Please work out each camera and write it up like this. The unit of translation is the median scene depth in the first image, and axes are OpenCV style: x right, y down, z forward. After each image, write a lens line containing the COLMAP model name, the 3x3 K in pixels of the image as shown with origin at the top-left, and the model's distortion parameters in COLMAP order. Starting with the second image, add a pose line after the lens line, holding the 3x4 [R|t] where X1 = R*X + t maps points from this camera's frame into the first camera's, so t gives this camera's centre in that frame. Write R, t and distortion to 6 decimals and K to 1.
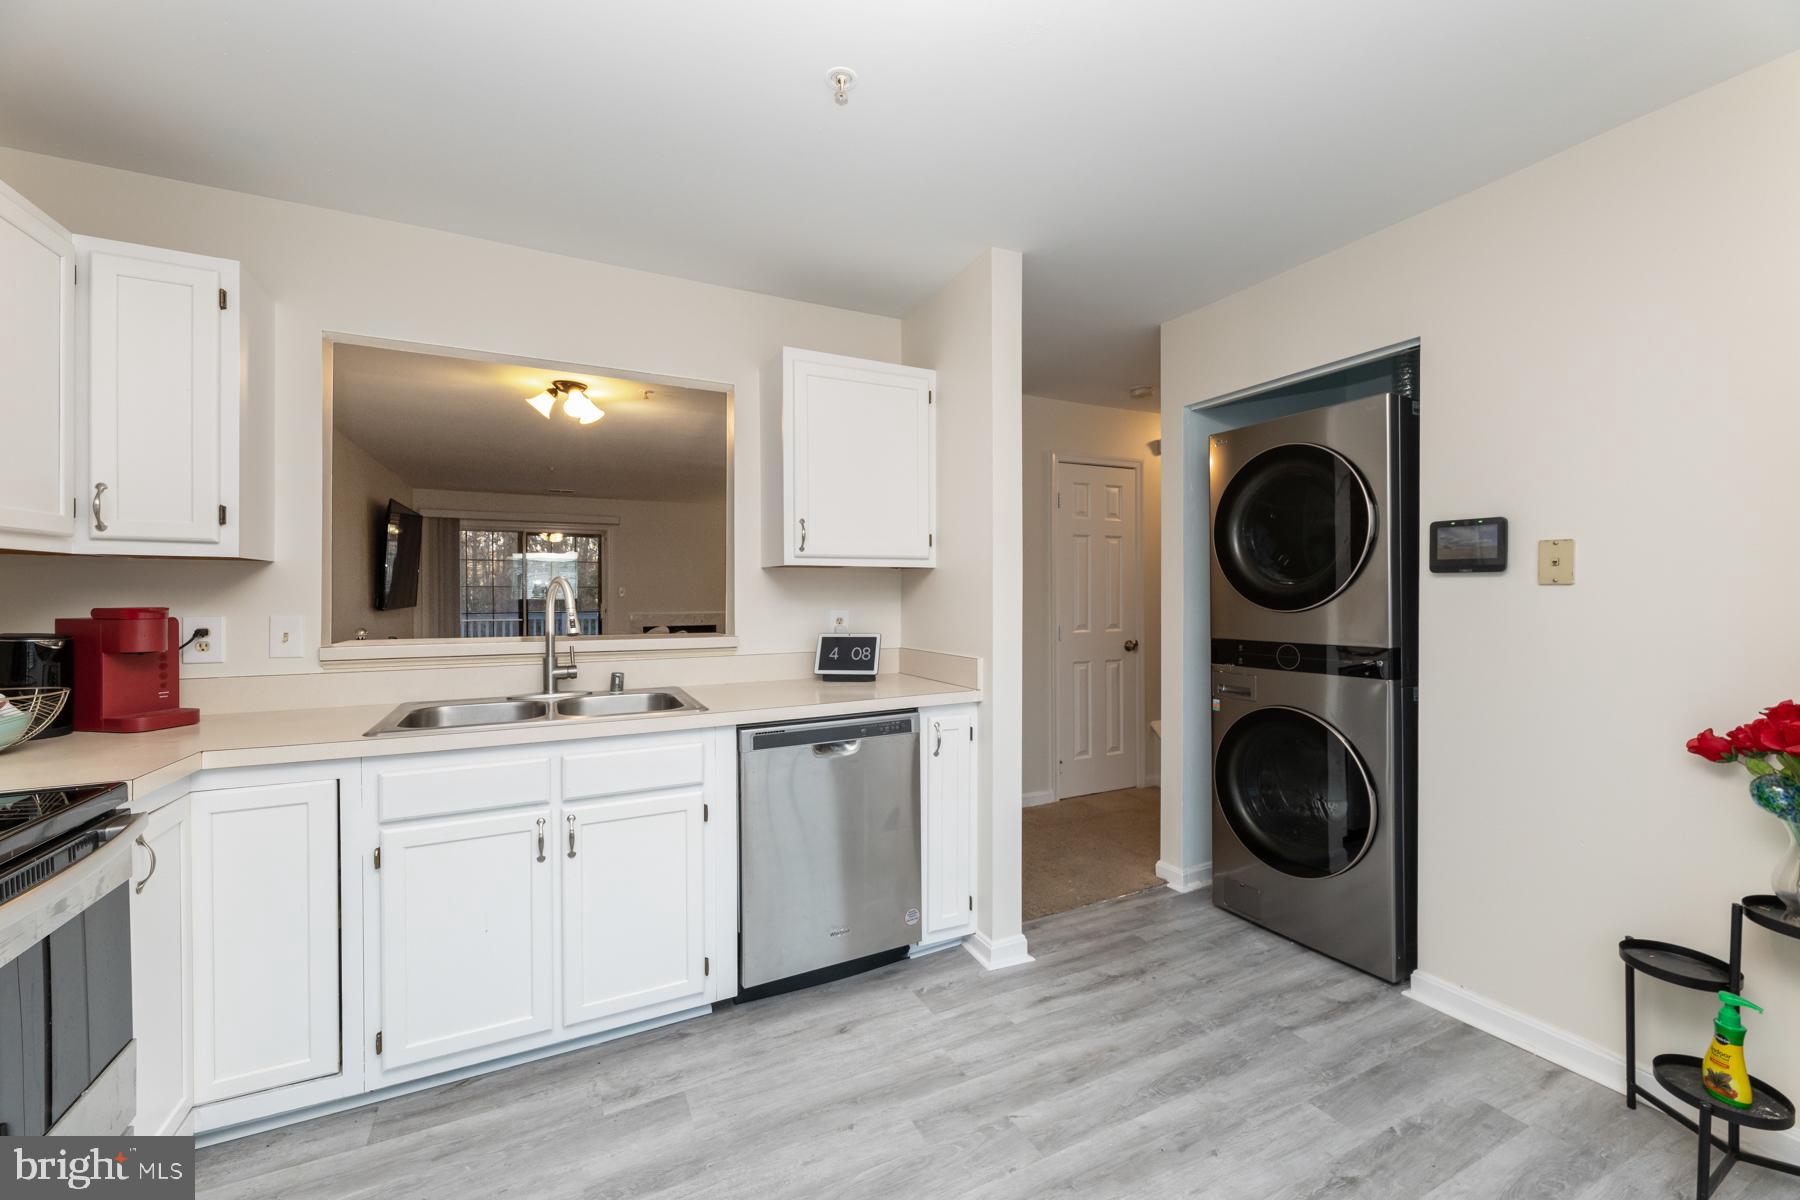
lens RADIAL K [[730.1, 0, 900.8], [0, 730.1, 591.4], [0, 0, 1]] dist [-0.001512, 0.000118]
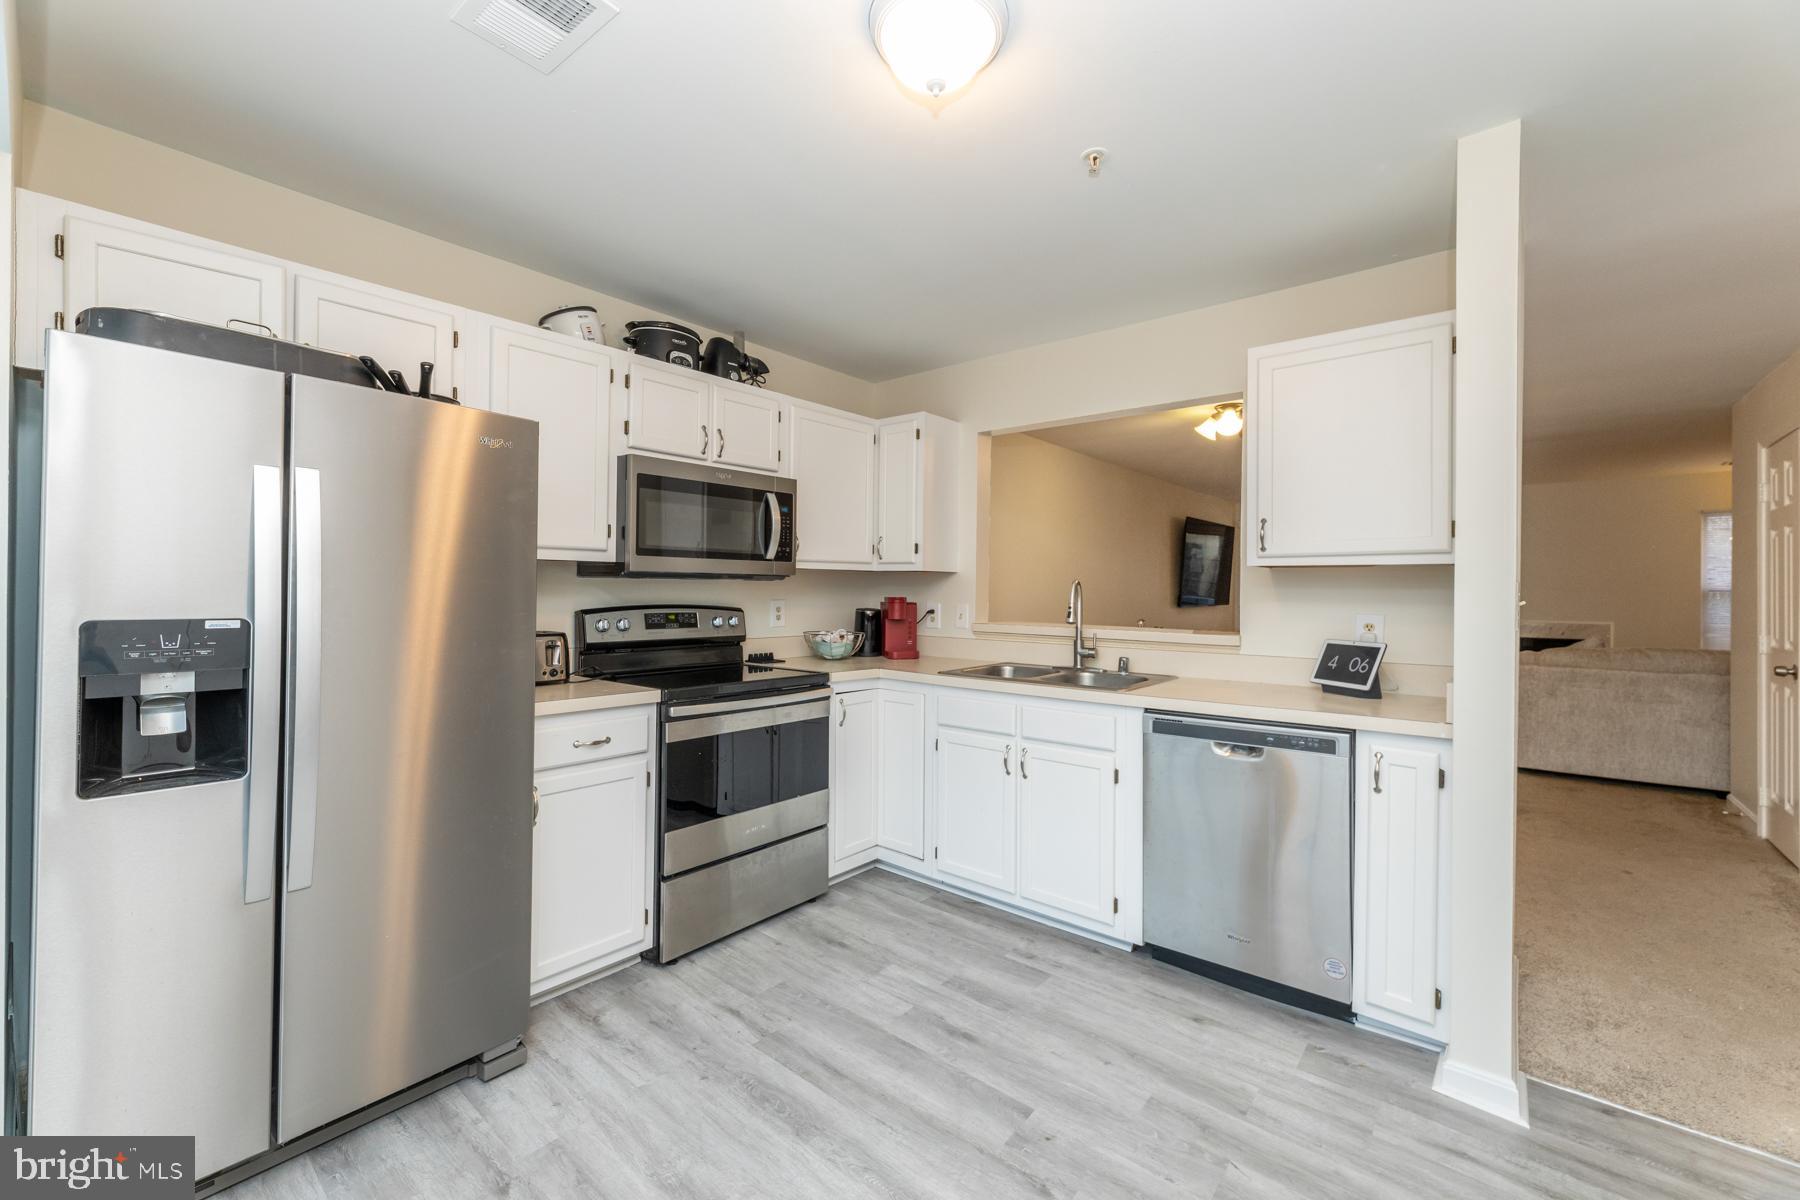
lens RADIAL K [[730.1, 0, 900.8], [0, 730.1, 591.4], [0, 0, 1]] dist [-0.001512, 0.000118]
pose [[0.384274, 0.005843, -0.923201, 0.711076], [-0.010514, 0.999943, 0.001952, 0.002847], [0.923159, 0.008957, 0.384314, 0.219594]]
